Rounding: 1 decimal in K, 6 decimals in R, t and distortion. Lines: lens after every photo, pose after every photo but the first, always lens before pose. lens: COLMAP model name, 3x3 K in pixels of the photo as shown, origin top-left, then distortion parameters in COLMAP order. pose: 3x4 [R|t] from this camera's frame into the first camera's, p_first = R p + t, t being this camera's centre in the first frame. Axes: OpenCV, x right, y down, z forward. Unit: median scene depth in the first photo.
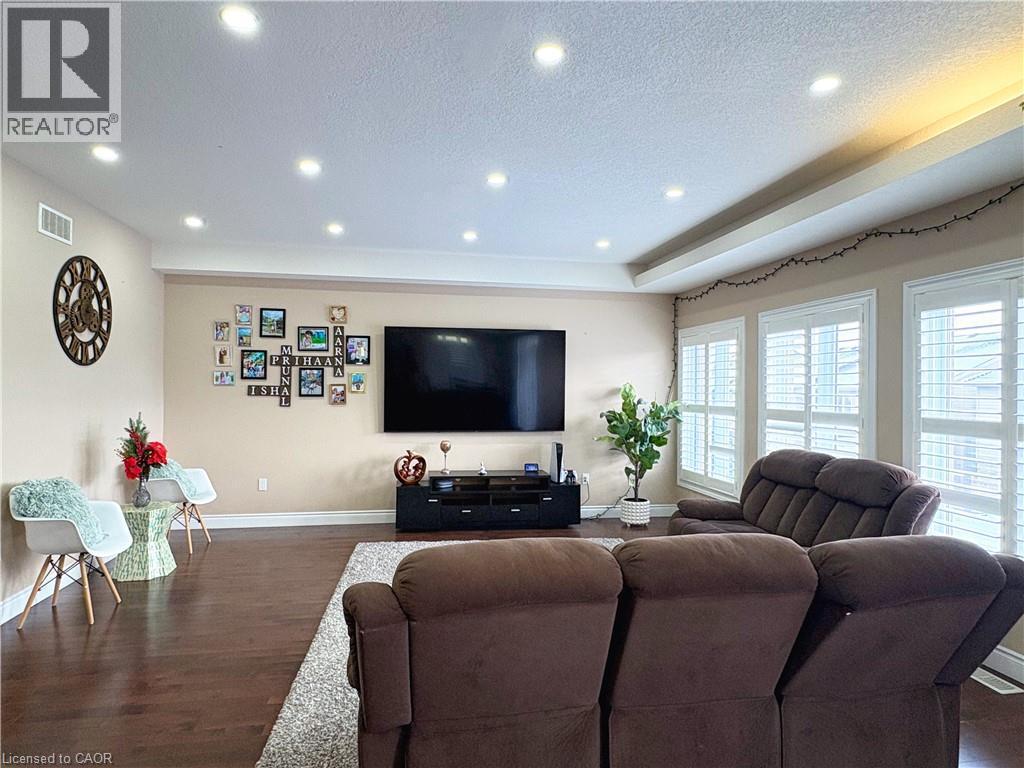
lens RADIAL K [[600.4, 0, 511.3], [0, 600.4, 387.9], [0, 0, 1]] dist [-0.001290, 0.000246]
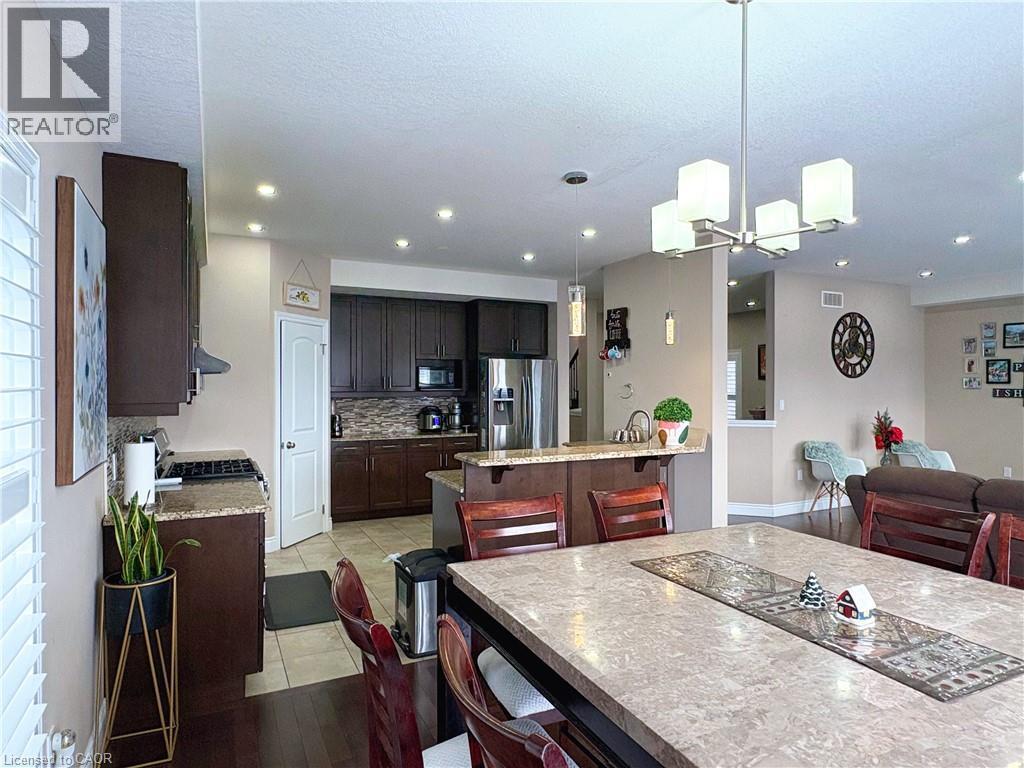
lens RADIAL K [[600.4, 0, 511.3], [0, 600.4, 387.9], [0, 0, 1]] dist [-0.001290, 0.000246]
pose [[0.281130, -0.005477, -0.959654, 0.583206], [0.005201, 0.999978, -0.004183, -0.007692], [0.959656, -0.003815, 0.281152, -0.353019]]
